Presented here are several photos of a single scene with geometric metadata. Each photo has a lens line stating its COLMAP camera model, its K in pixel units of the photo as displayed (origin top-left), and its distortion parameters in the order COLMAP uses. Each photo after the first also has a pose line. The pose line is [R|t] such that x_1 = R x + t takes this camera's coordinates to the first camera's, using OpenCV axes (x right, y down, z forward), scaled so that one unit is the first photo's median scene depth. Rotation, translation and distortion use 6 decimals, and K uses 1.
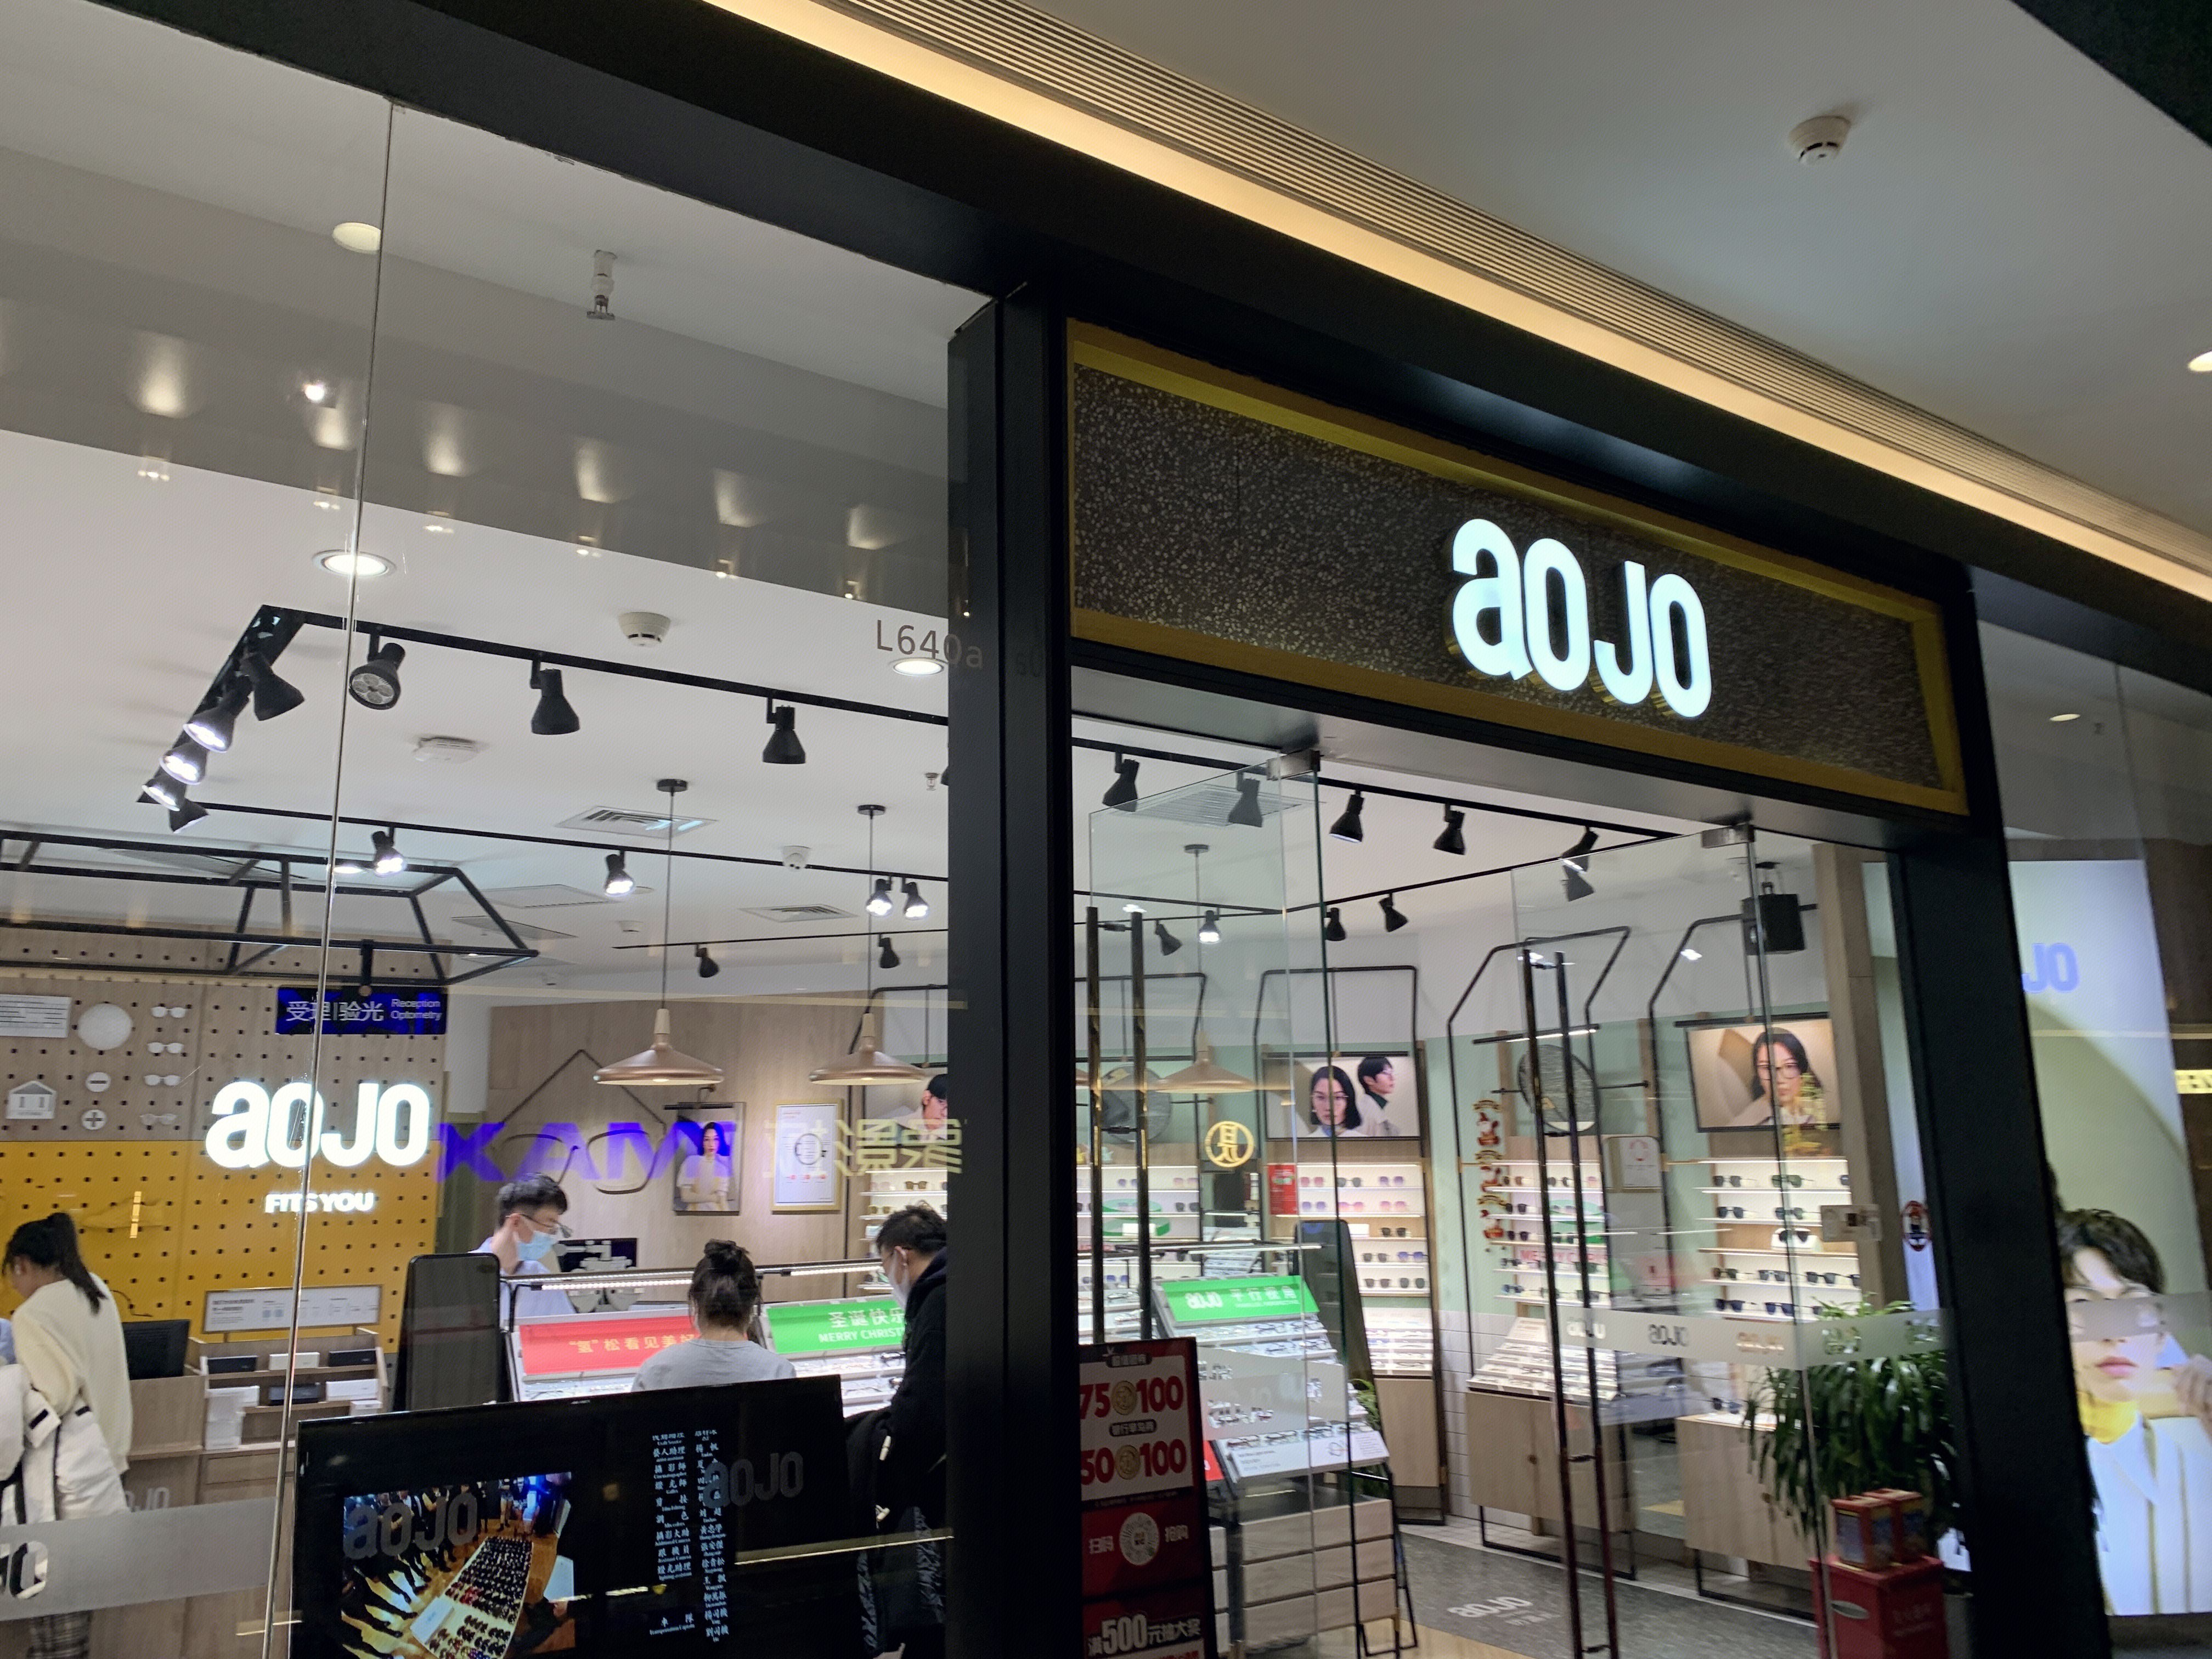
lens RADIAL K [[1661.1, 0, 1089.7], [0, 1661.1, 823.0], [0, 0, 1]] dist [0.040731, -0.025075]
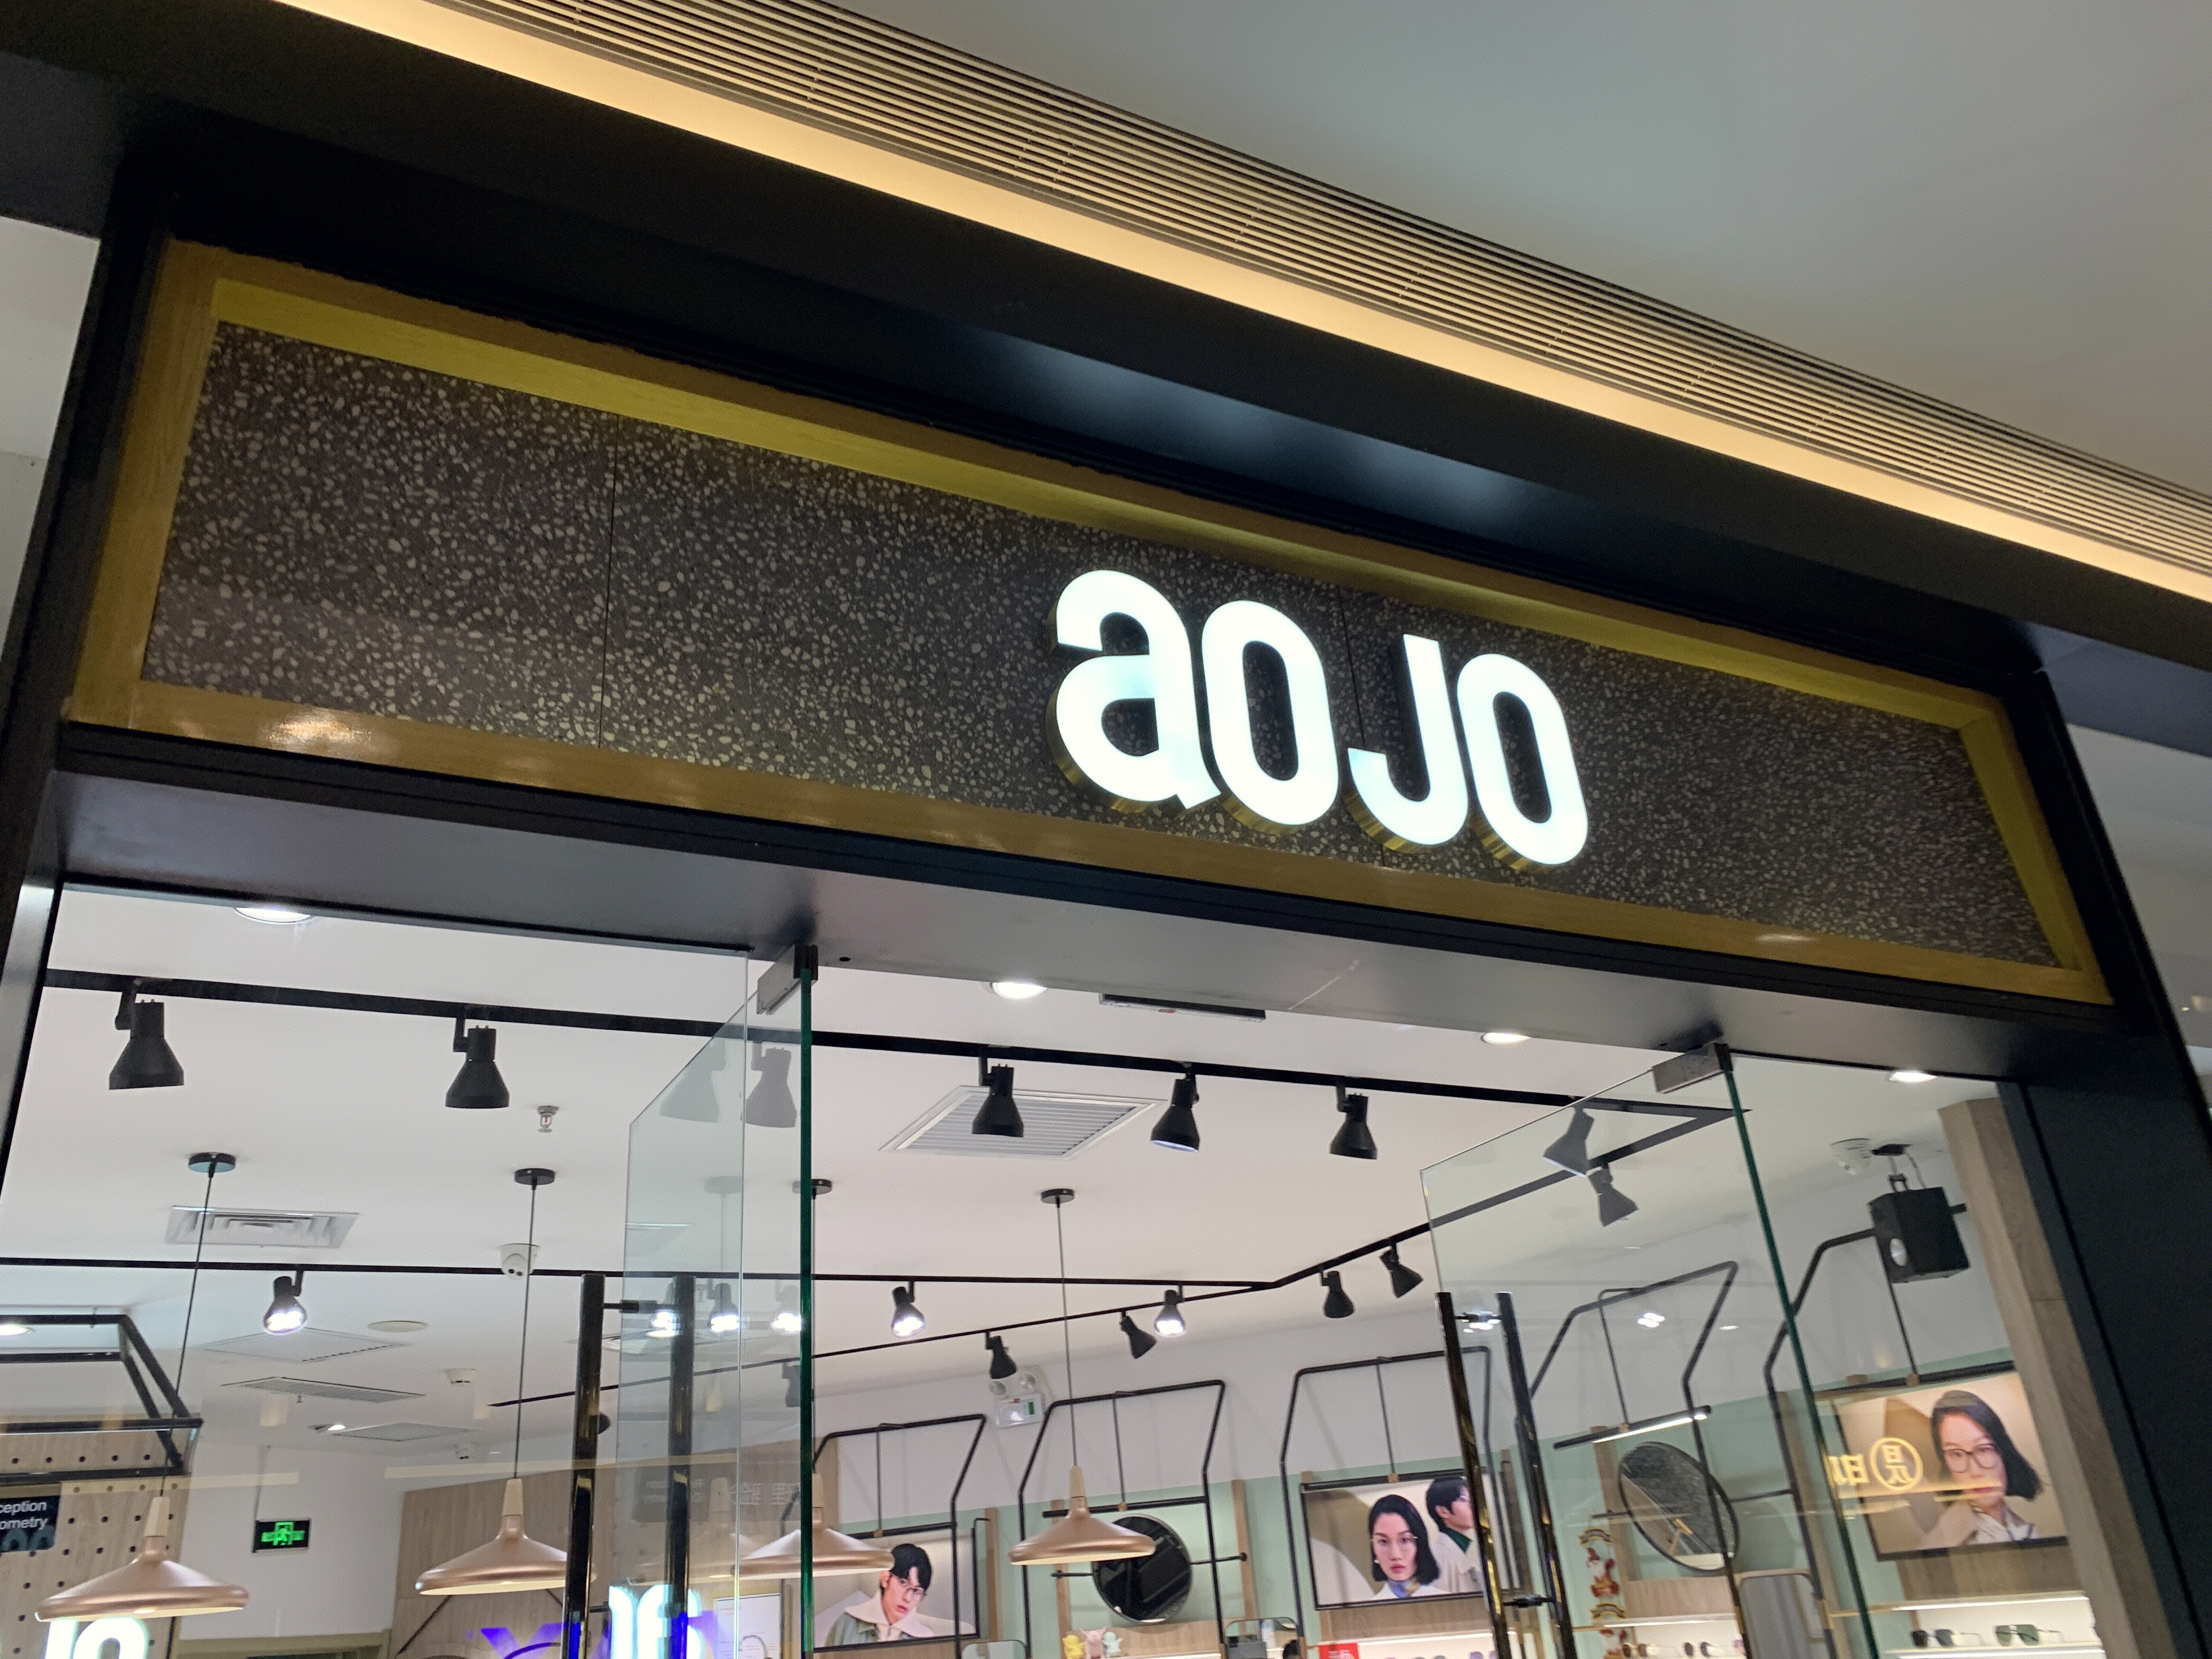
lens RADIAL K [[1661.1, 0, 1120.5], [0, 1661.1, 880.4], [0, 0, 1]] dist [0.040731, -0.025075]
pose [[0.987122, -0.115768, -0.110402, 0.239299], [0.089177, 0.971180, -0.221035, 0.056705], [0.132809, 0.208343, 0.968997, 0.342035]]
